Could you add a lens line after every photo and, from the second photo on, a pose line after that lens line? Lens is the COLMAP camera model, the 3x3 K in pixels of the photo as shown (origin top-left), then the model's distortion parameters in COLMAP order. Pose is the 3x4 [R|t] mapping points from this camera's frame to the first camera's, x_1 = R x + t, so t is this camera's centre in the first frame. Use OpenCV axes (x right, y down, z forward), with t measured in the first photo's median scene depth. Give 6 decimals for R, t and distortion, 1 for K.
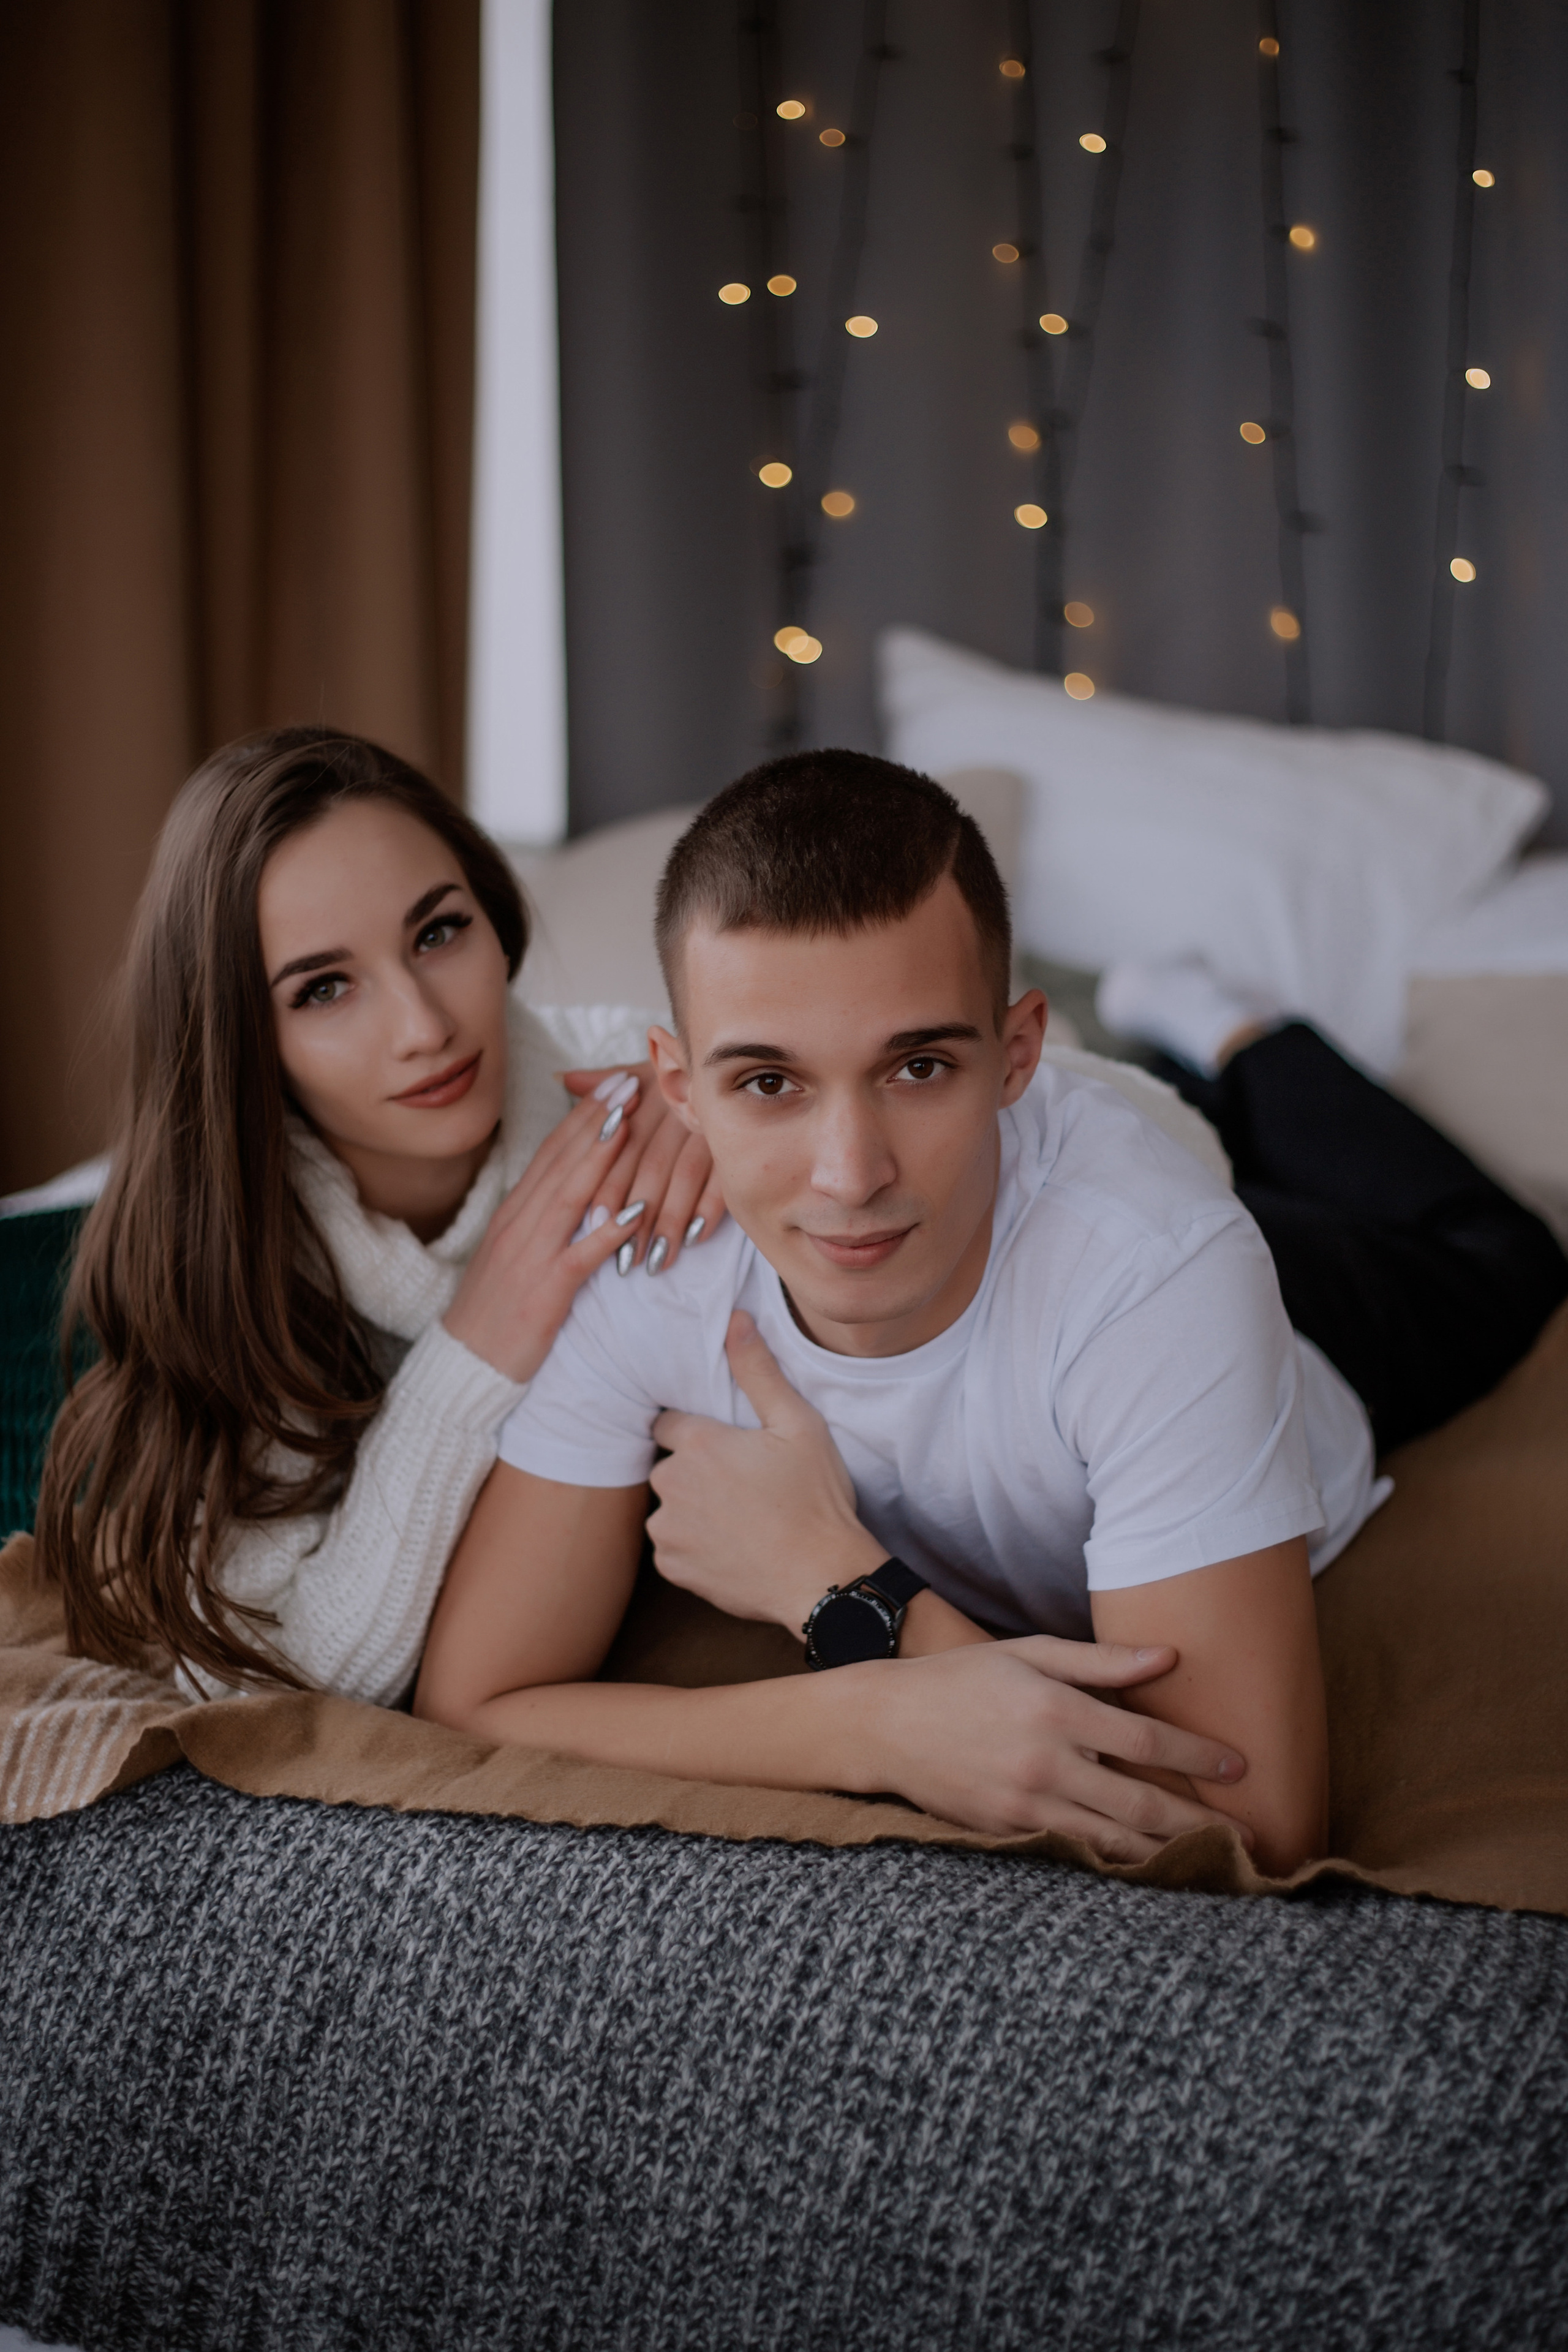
lens RADIAL K [[3483.4, 0, 784.0], [0, 3483.4, 1176.0], [0, 0, 1]] dist [0.000821, -0.036786]
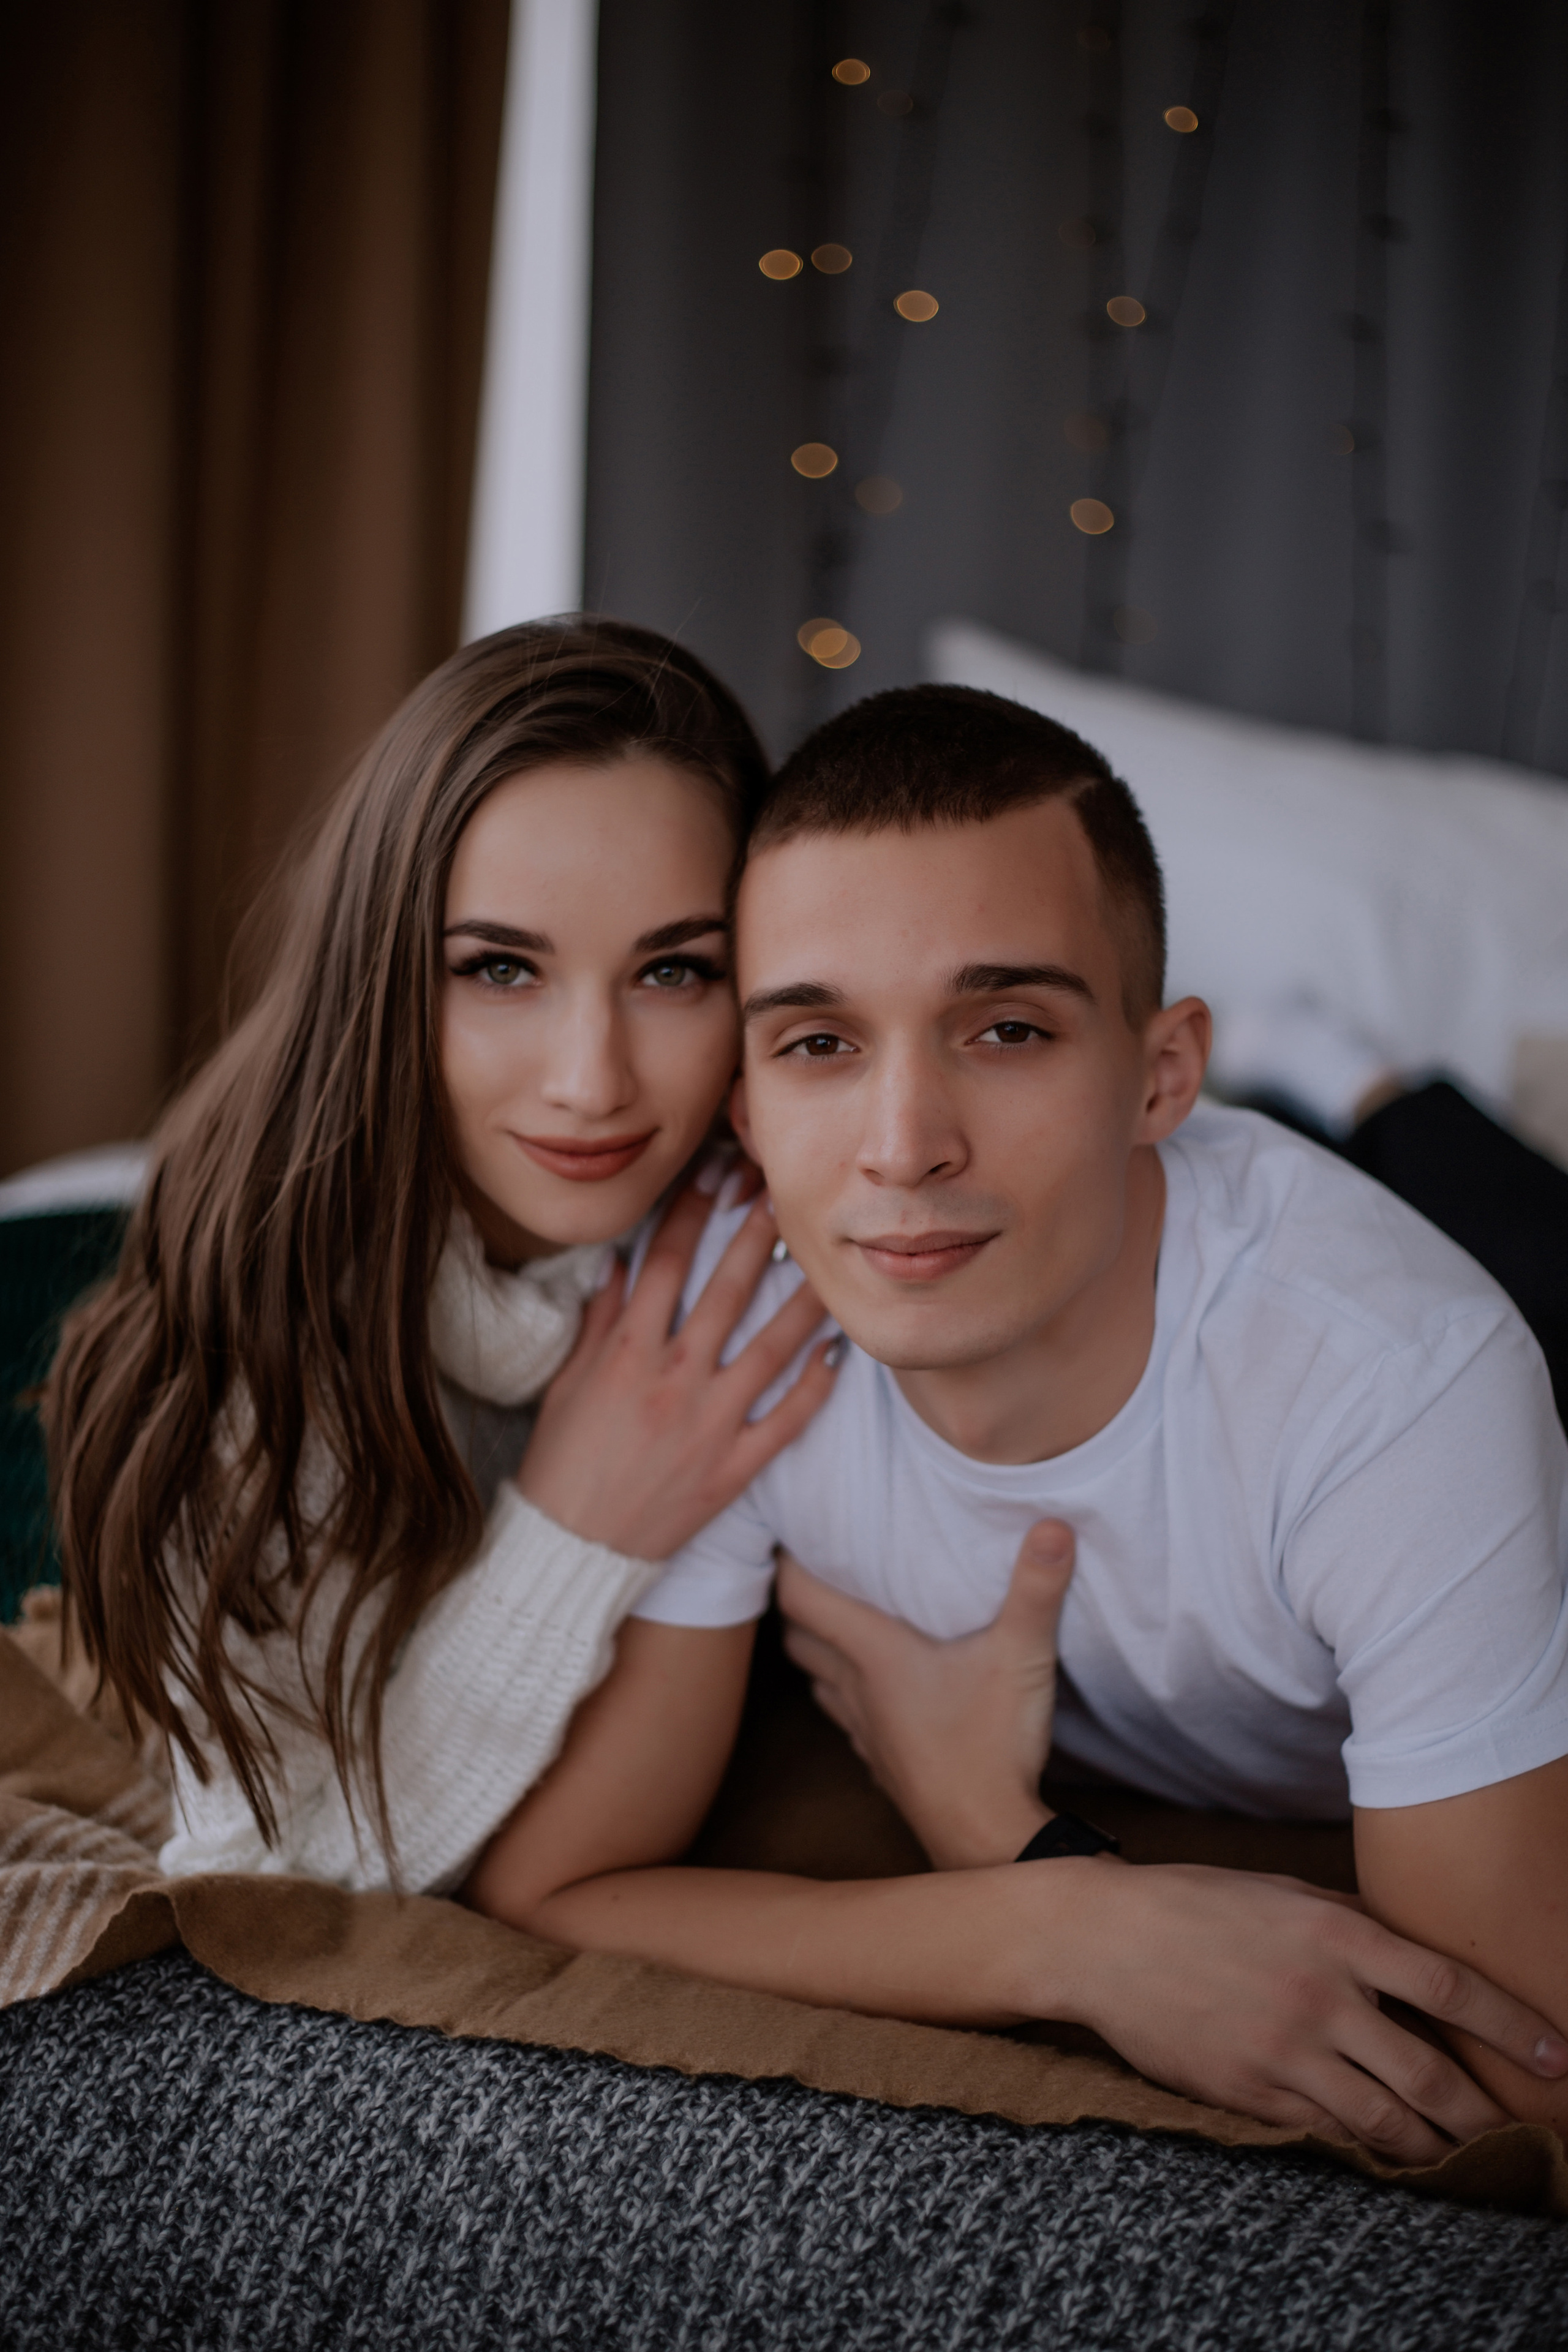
lens RADIAL K [[3236.4, 0, 784.0], [0, 3236.4, 1176.0], [0, 0, 1]] dist [-0.337354, 0.544109]
pose [[0.996989, 0.072172, 0.028353, -0.073801], [-0.071477, 0.997134, -0.024801, 0.007675], [-0.030062, 0.022700, 0.999290, 0.316430]]
